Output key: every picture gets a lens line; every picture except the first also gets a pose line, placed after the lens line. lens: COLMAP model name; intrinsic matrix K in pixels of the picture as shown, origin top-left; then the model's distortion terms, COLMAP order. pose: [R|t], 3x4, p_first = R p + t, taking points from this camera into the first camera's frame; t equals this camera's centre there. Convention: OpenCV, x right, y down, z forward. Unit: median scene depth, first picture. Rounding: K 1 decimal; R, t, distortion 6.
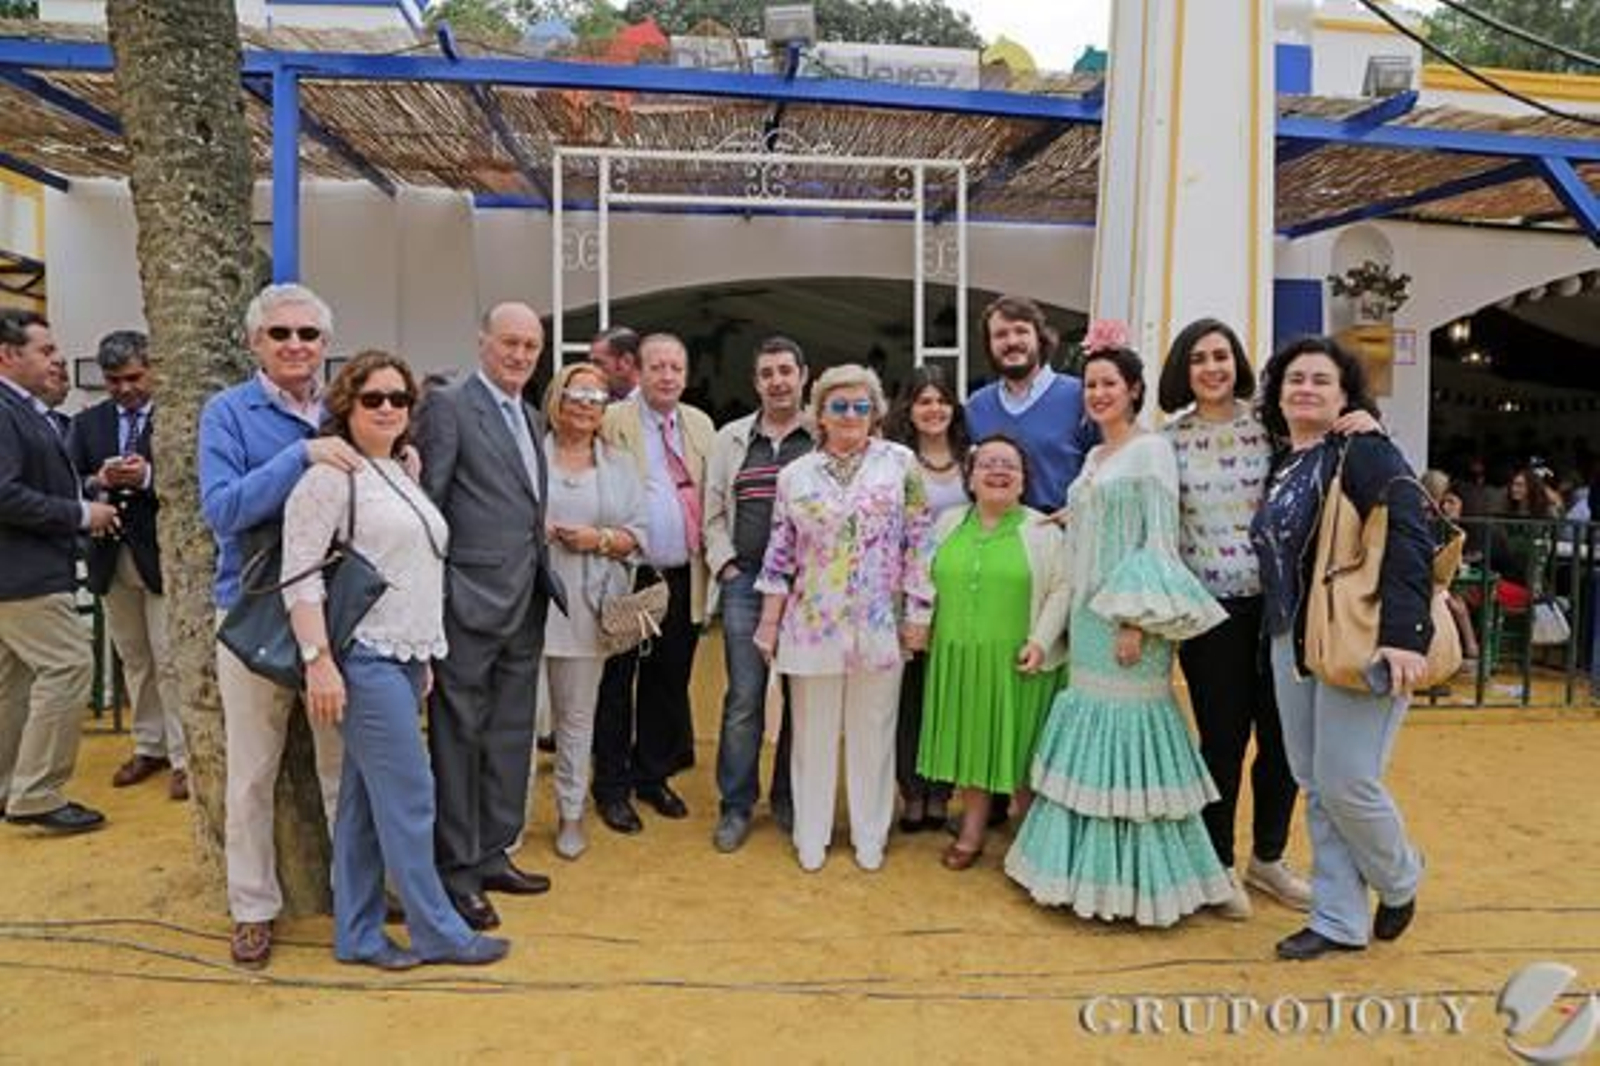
lens RADIAL K [[1086.1, 0, 800.0], [0, 1086.1, 533.0], [0, 0, 1]] dist [-0.106076, 0.059039]
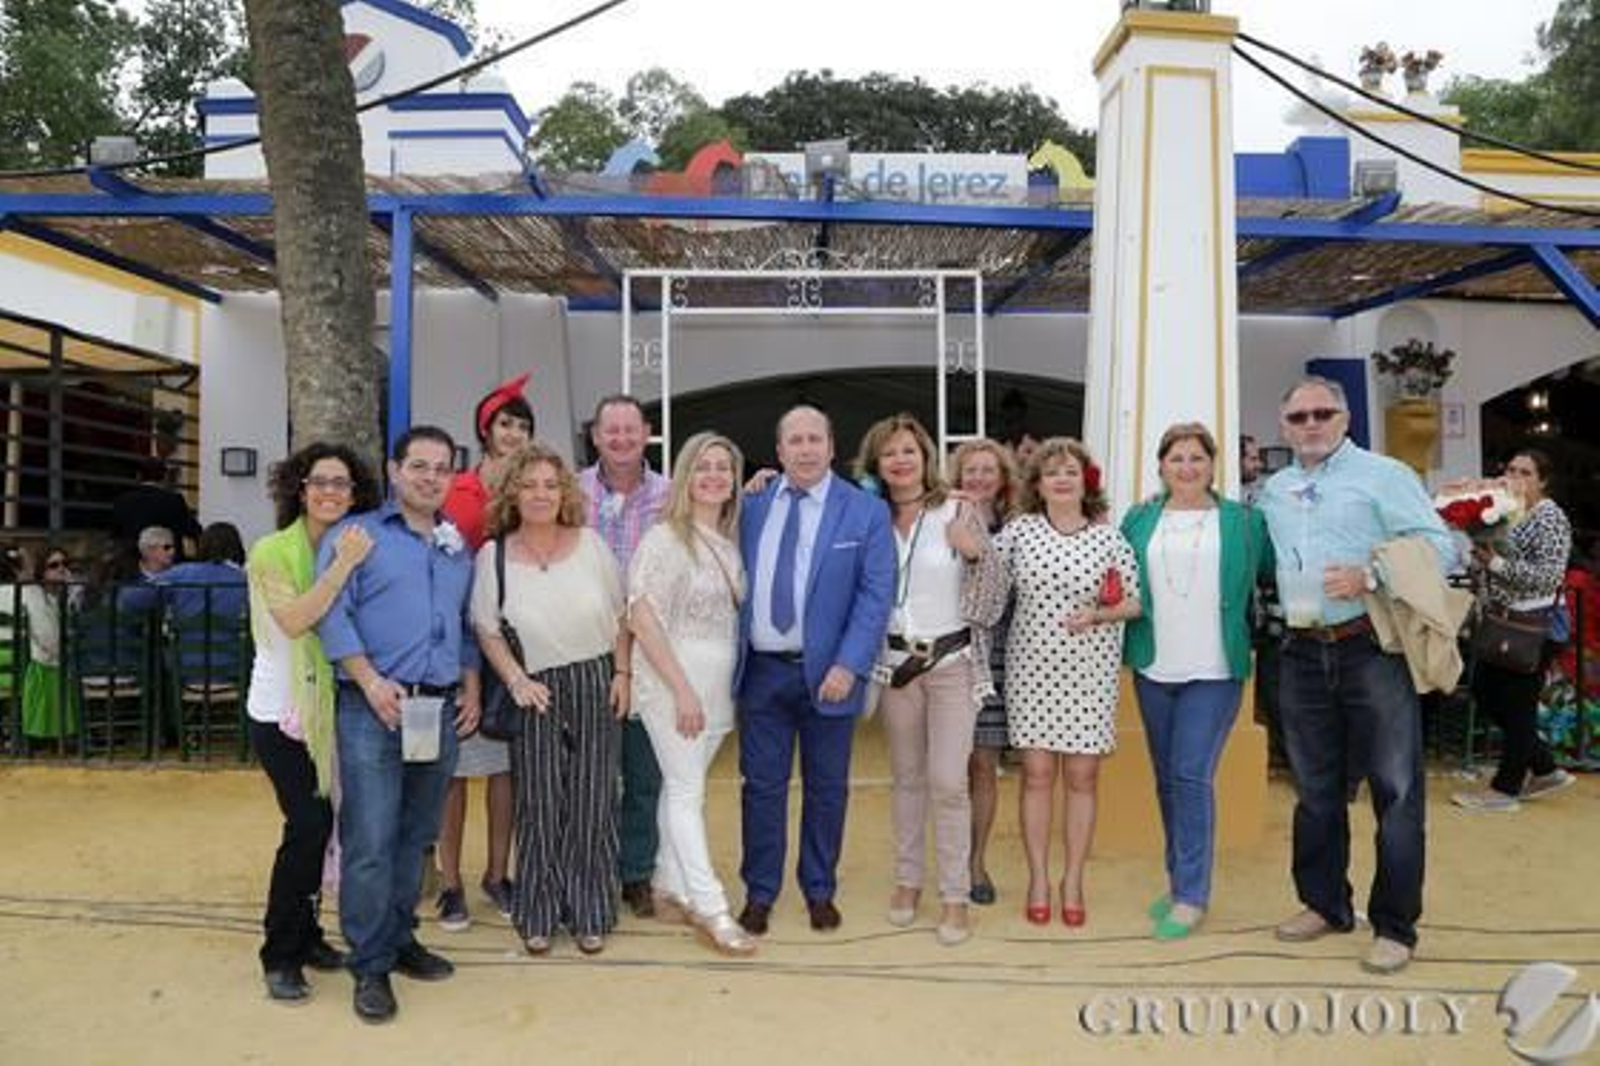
lens RADIAL K [[1086.1, 0, 800.0], [0, 1086.1, 533.0], [0, 0, 1]] dist [-0.106076, 0.059039]
pose [[0.995632, -0.006365, -0.093144, 0.048910], [-0.000309, 0.997443, -0.071462, 0.008613], [0.093361, 0.071178, 0.993085, -0.094686]]
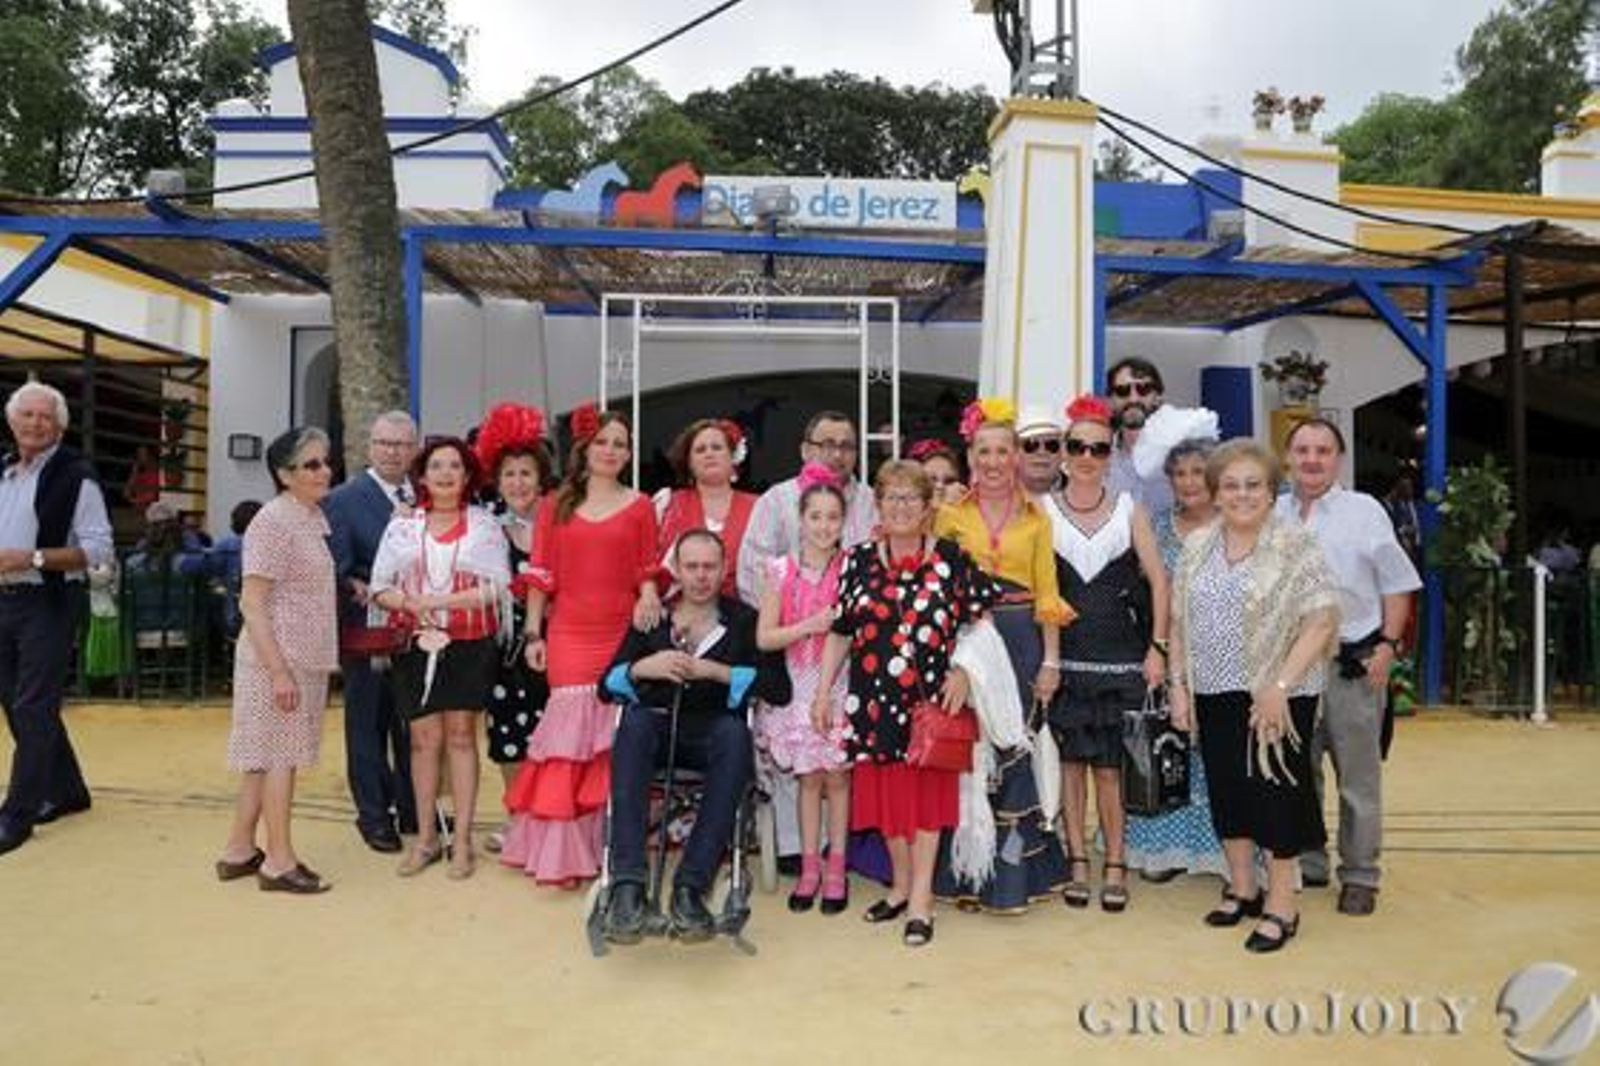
lens RADIAL K [[1086.1, 0, 800.0], [0, 1086.1, 533.0], [0, 0, 1]] dist [-0.106076, 0.059039]
pose [[0.998464, 0.003560, -0.055289, 0.077171], [-0.006949, 0.998100, -0.061223, 0.028933], [0.054966, 0.061513, 0.996592, -0.269196]]
